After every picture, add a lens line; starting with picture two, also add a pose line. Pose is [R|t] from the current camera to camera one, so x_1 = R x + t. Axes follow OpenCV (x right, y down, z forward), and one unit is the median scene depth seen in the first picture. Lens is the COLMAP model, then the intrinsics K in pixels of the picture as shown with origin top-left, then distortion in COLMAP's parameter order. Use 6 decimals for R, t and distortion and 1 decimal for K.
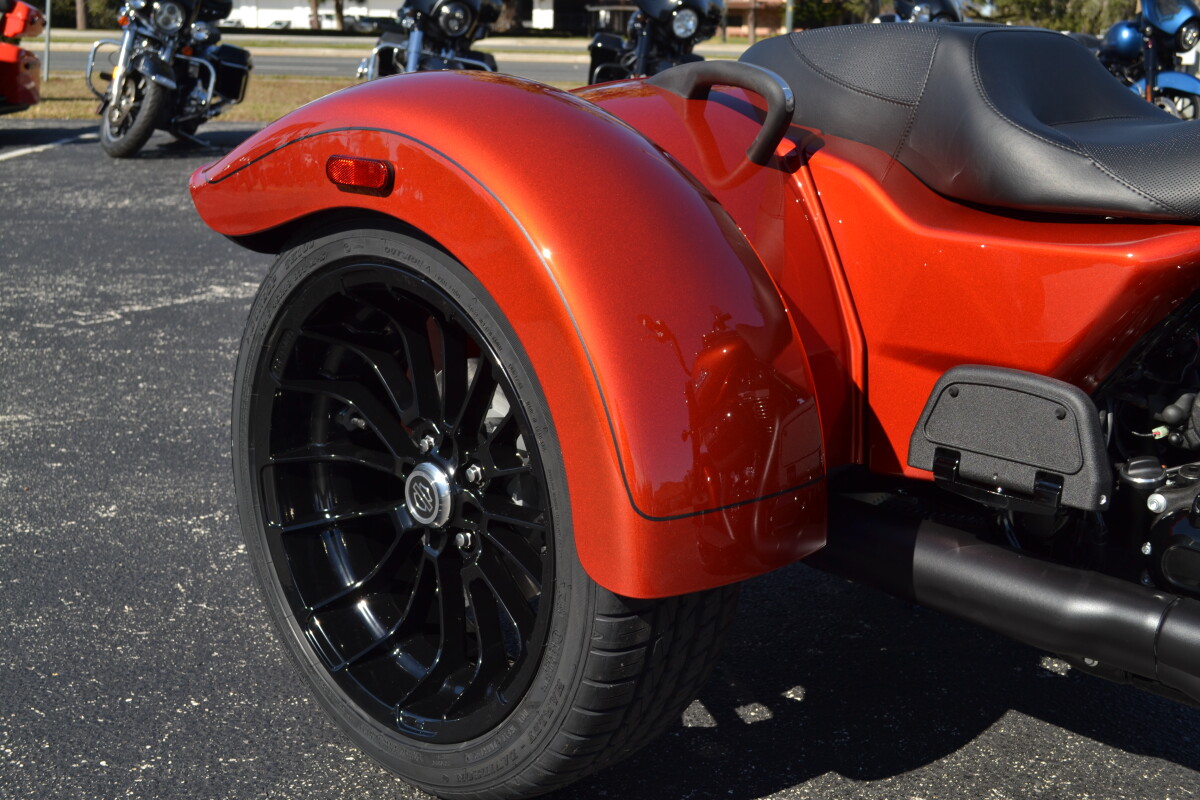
lens RADIAL K [[1506.3, 0, 593.8], [0, 1506.3, 397.0], [0, 0, 1]] dist [-0.048655, 0.000000]
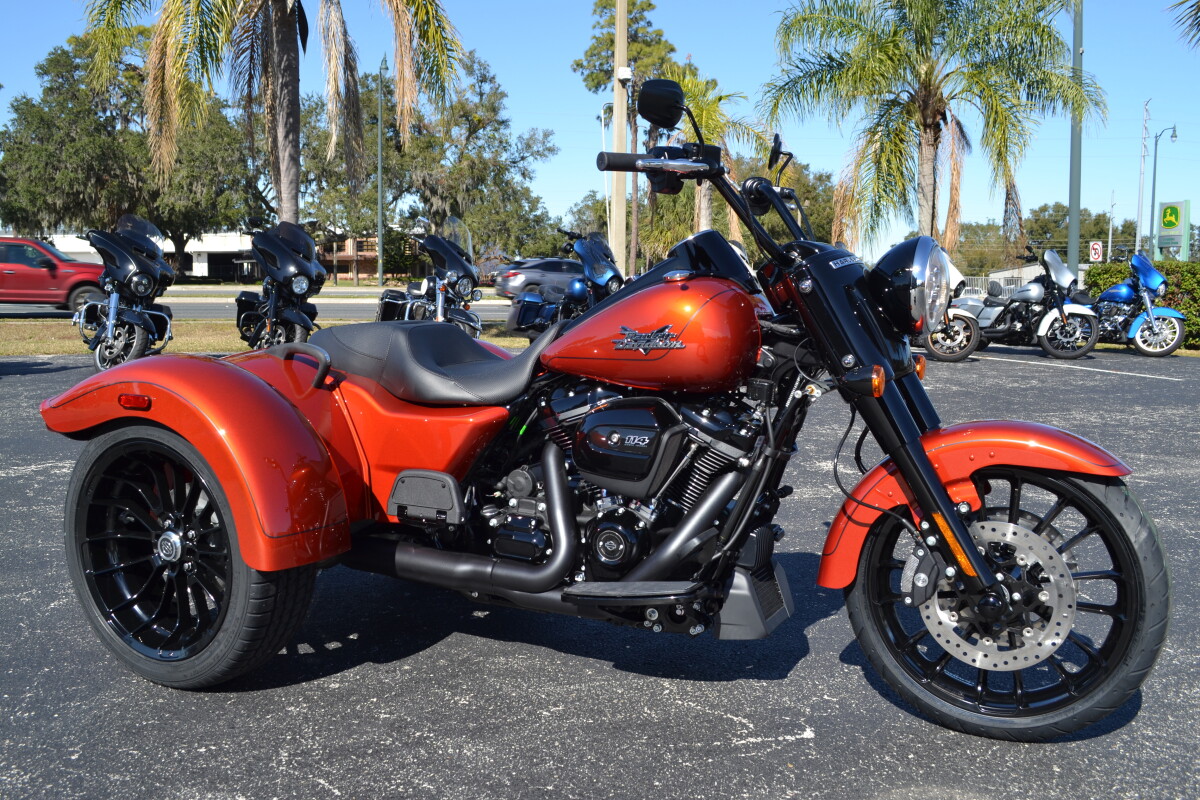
lens RADIAL K [[1071.4, 0, 575.9], [0, 1071.4, 400.5], [0, 0, 1]] dist [-0.071443, 0.006882]
pose [[0.953841, -0.045681, 0.296818, 0.005092], [0.081740, 0.990539, -0.110229, 0.072216], [-0.288974, 0.129402, 0.948551, -0.636672]]
